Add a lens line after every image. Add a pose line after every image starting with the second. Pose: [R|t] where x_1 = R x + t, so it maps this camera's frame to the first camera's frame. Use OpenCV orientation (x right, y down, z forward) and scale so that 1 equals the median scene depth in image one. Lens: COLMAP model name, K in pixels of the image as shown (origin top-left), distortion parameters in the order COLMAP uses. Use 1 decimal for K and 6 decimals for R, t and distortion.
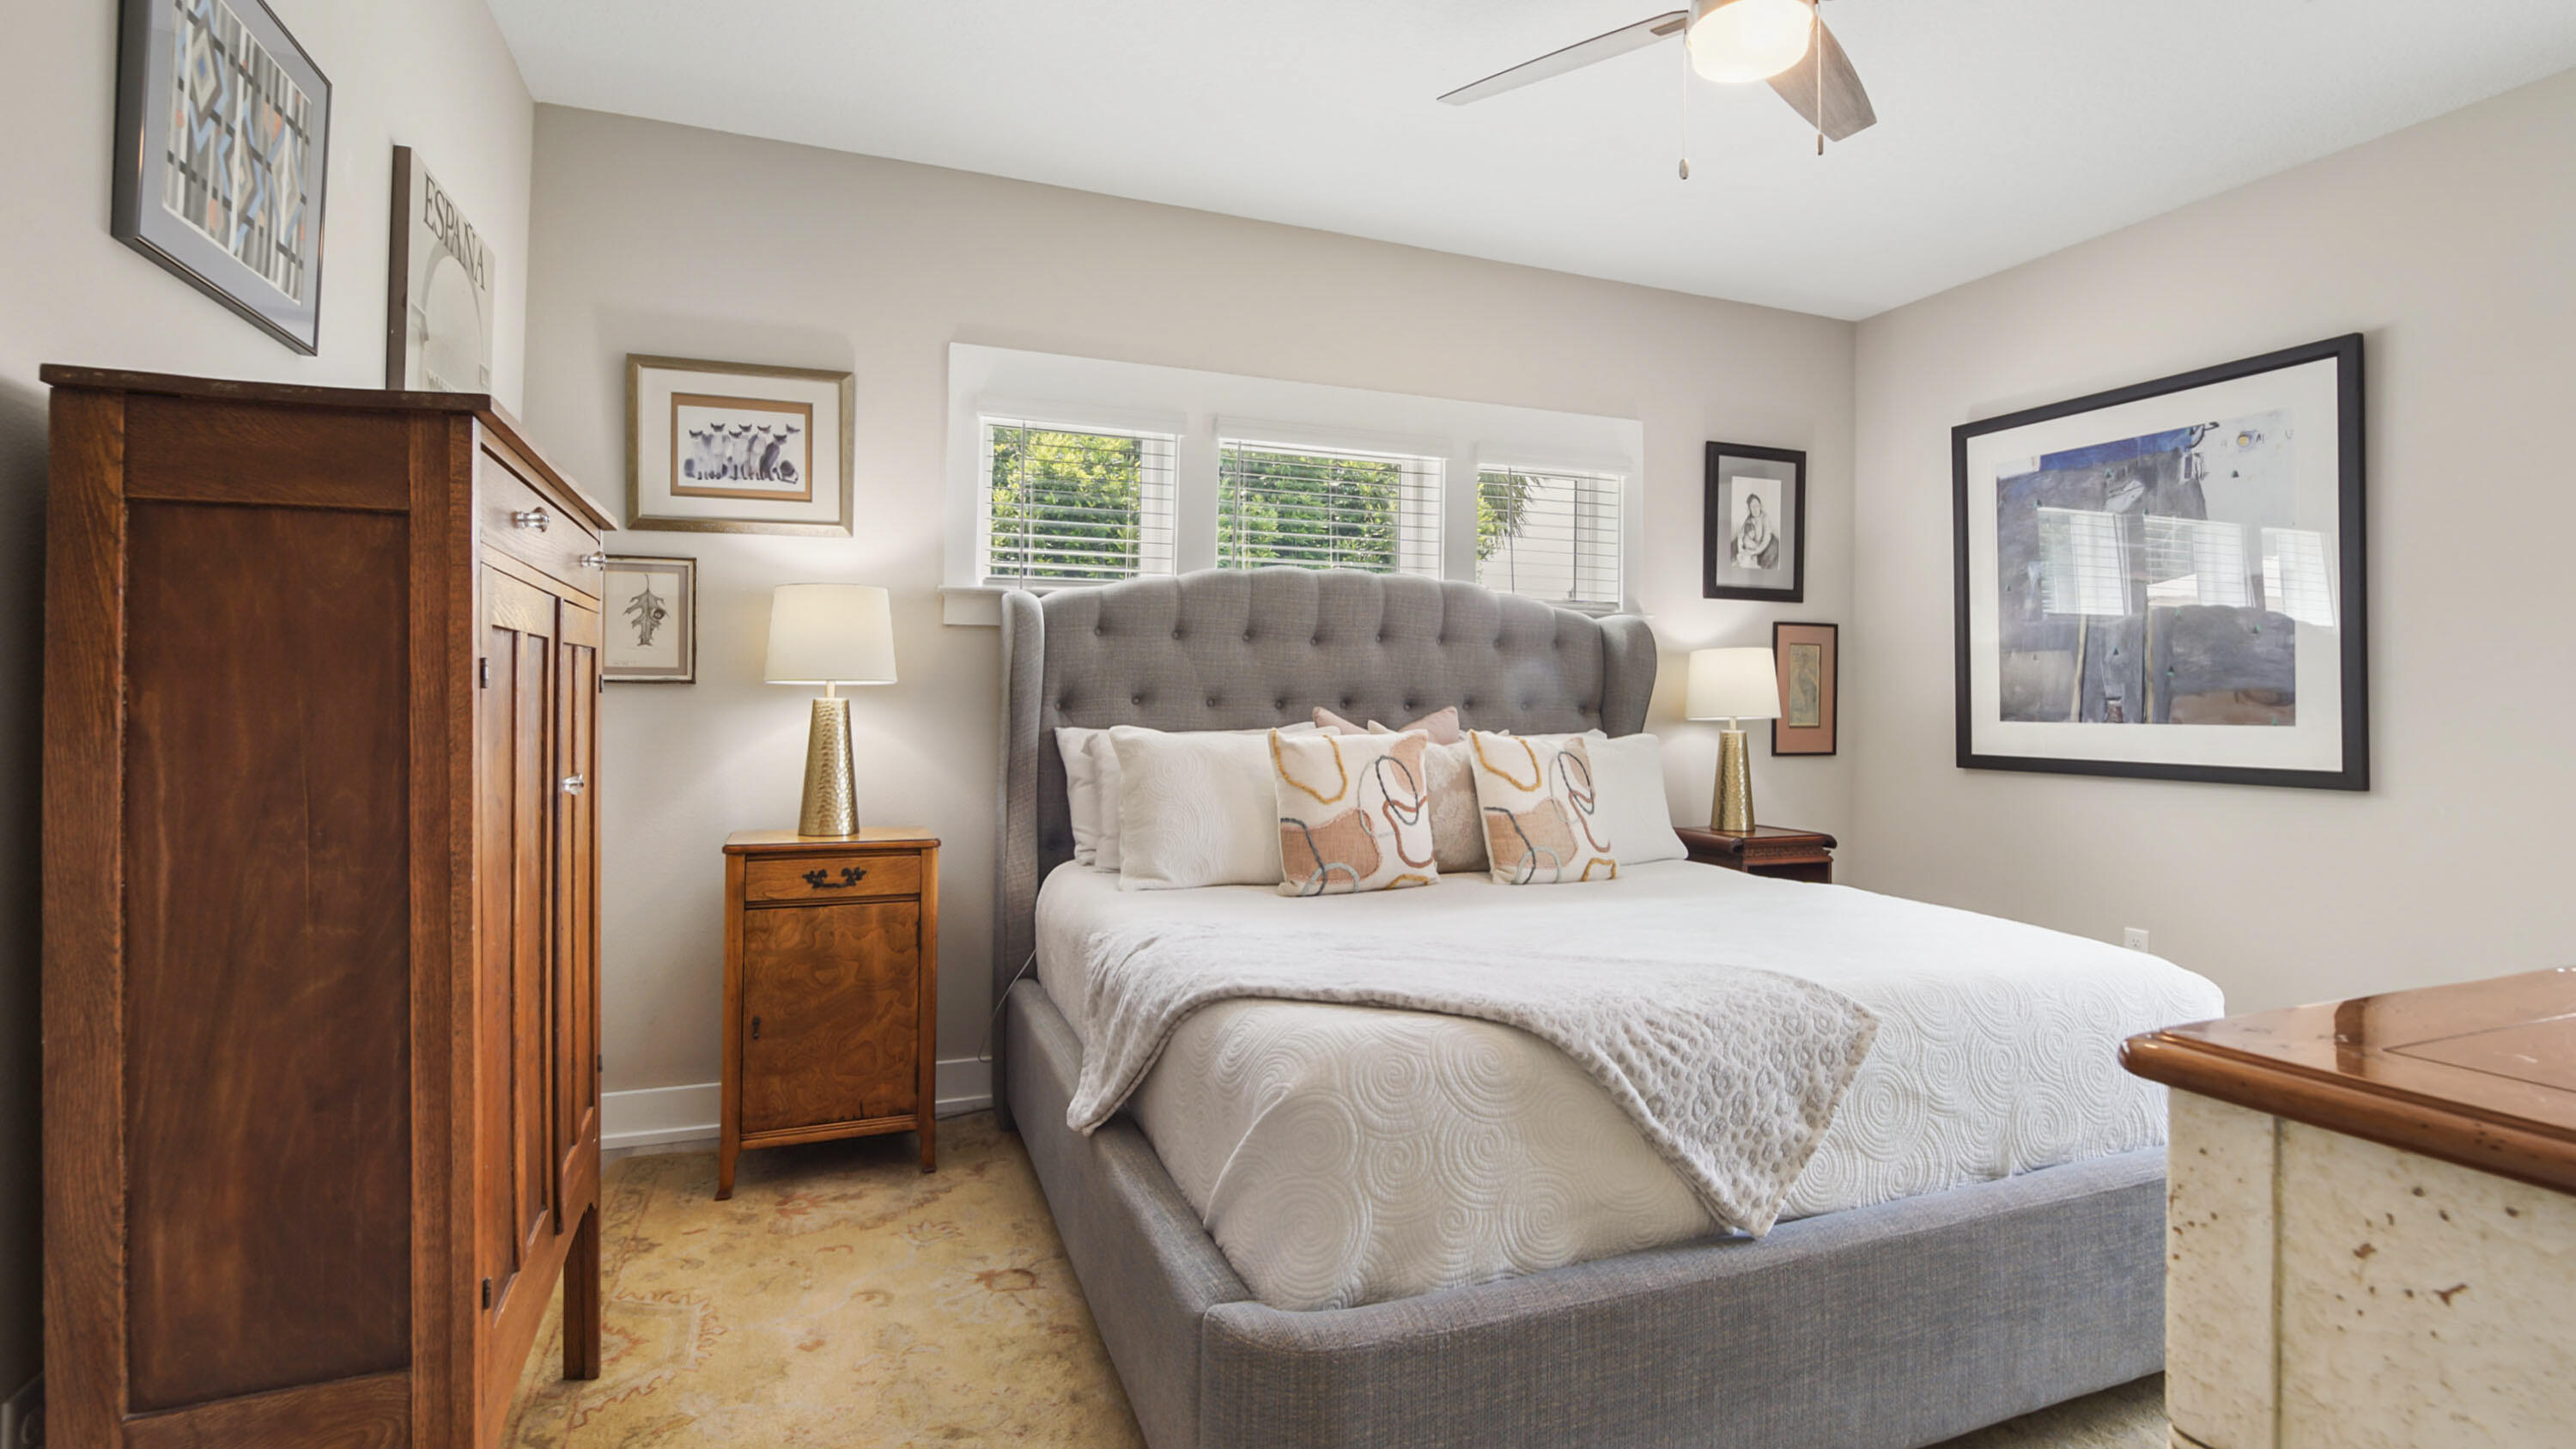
lens RADIAL K [[1223.9, 0, 1289.3], [0, 1223.9, 646.1], [0, 0, 1]] dist [-0.014140, -0.000357]
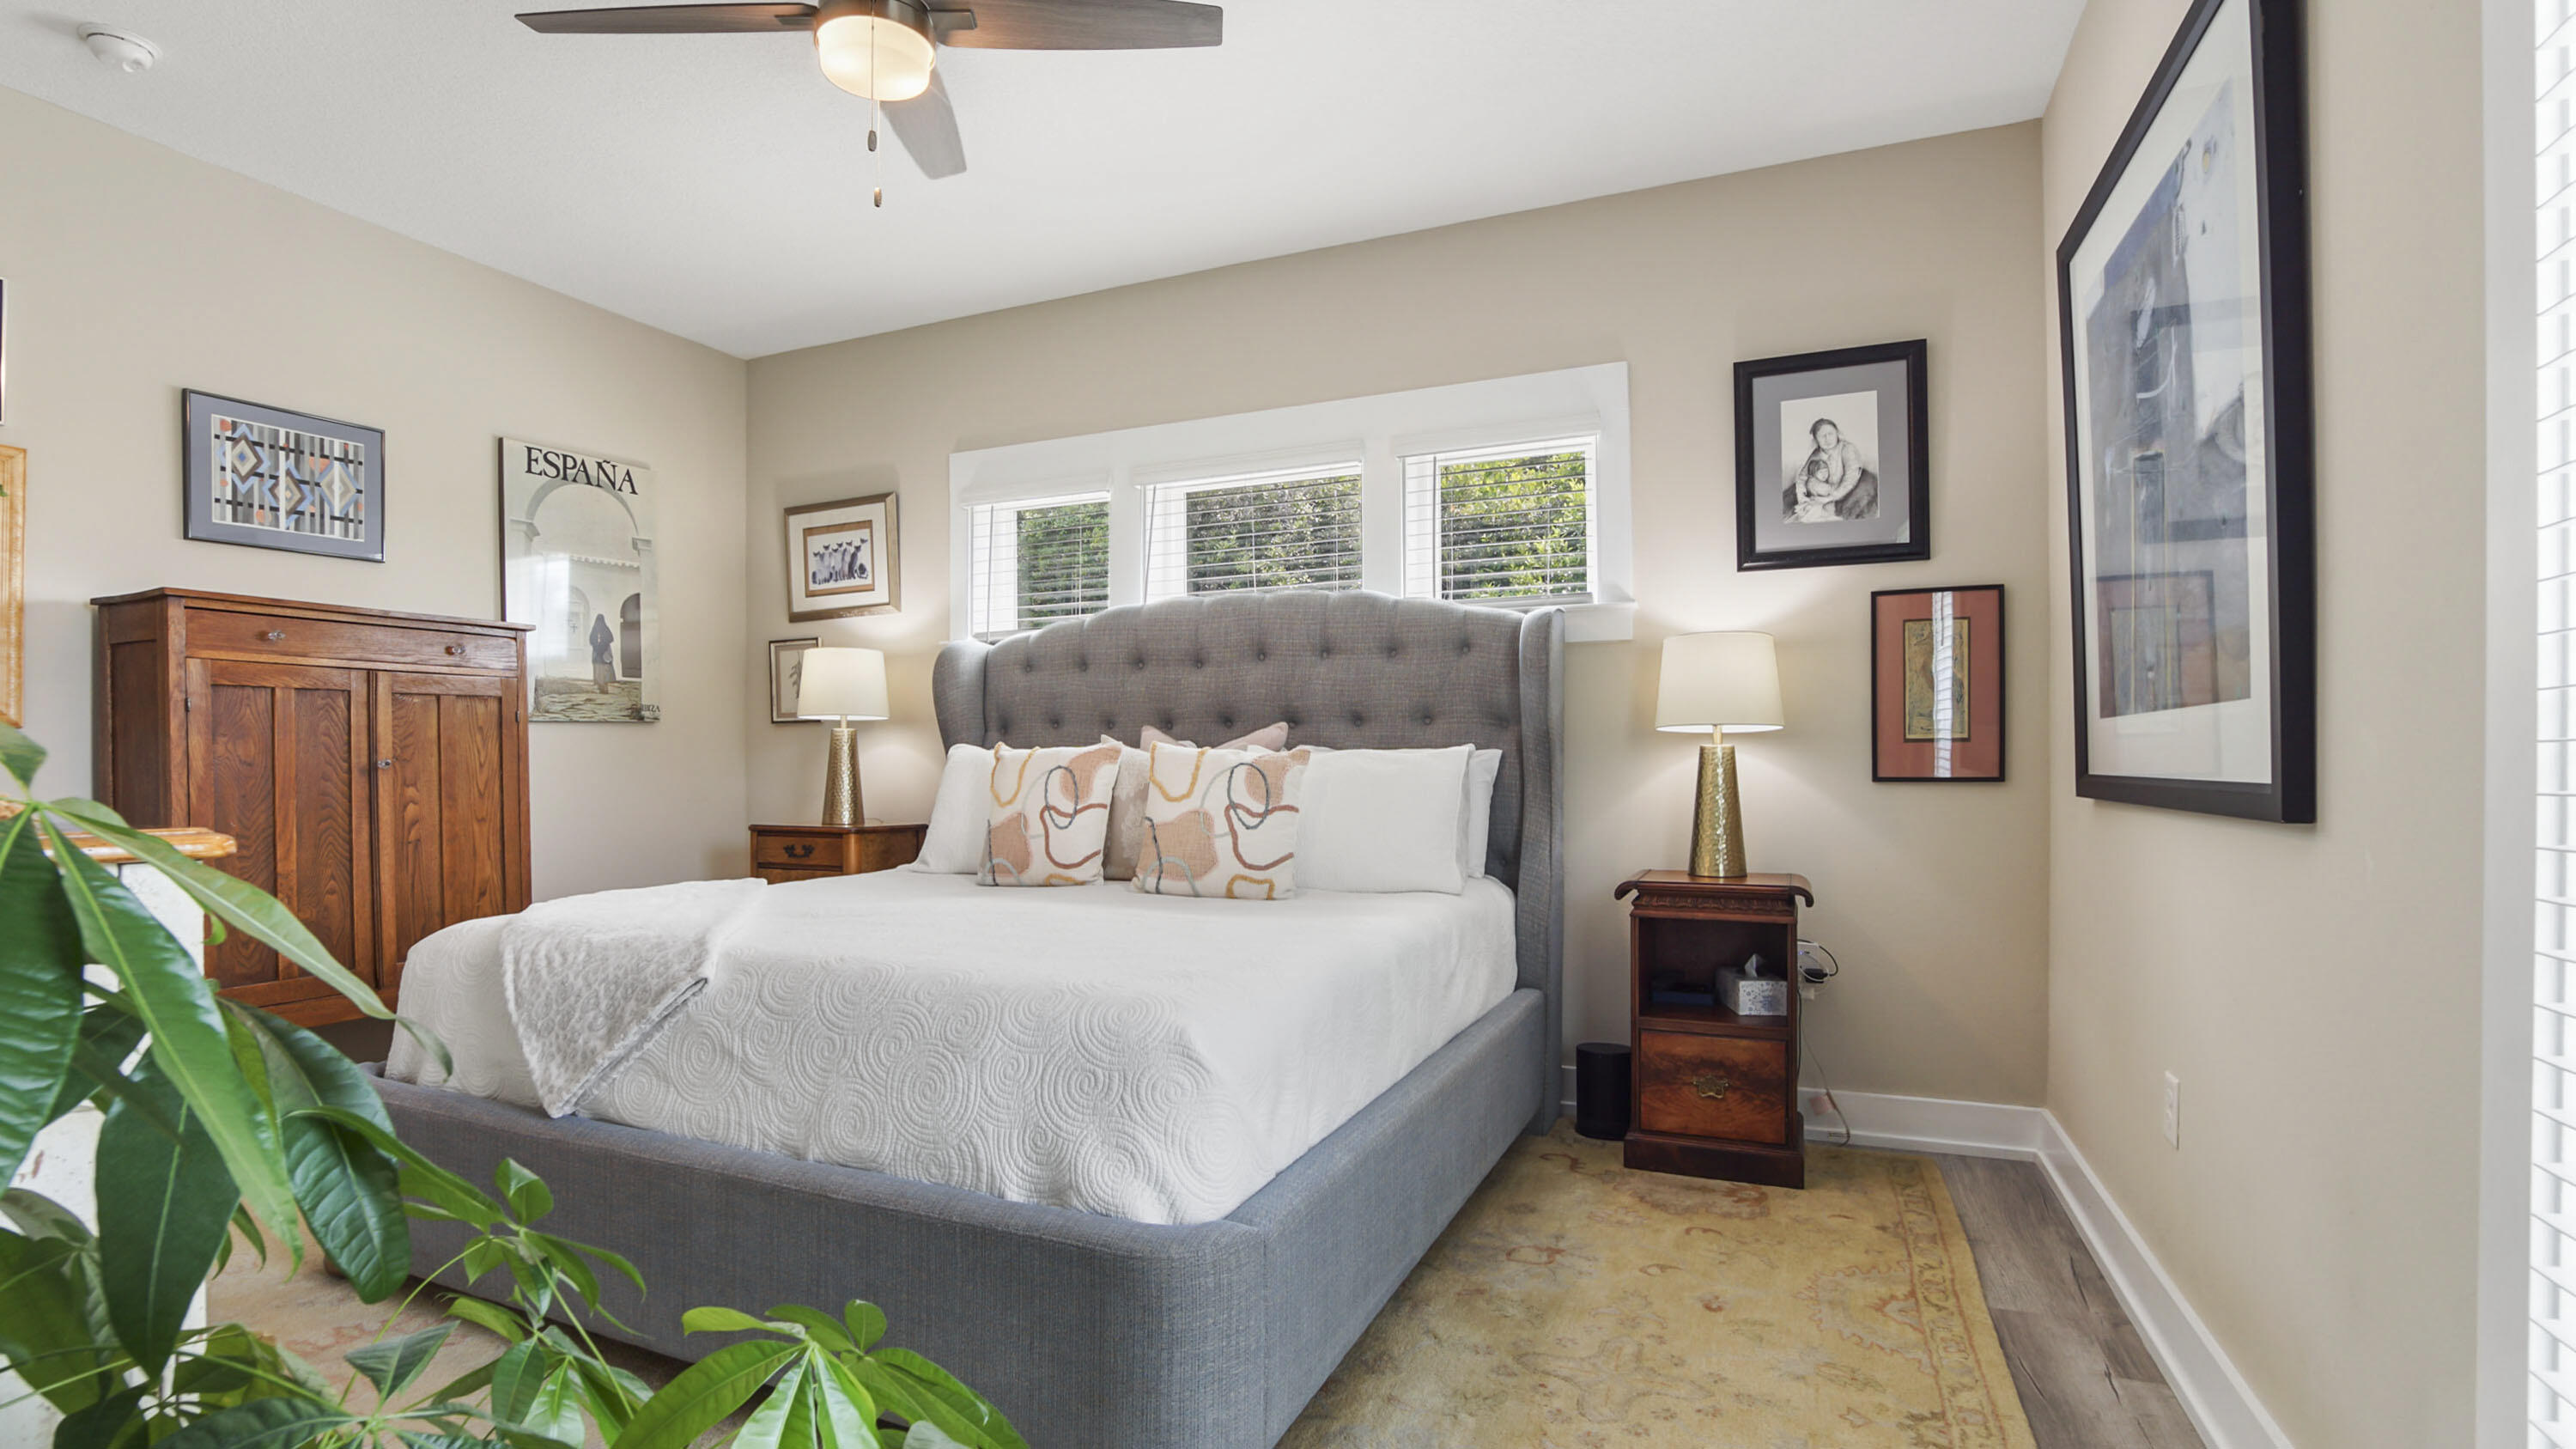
lens RADIAL K [[1227.6, 0, 1236.3], [0, 1227.6, 728.1], [0, 0, 1]] dist [-0.026014, 0.000978]
pose [[0.678414, -0.030776, -0.734035, 0.916875], [0.043760, 0.999041, -0.001443, 0.060022], [0.733375, -0.031142, 0.679110, 0.347658]]
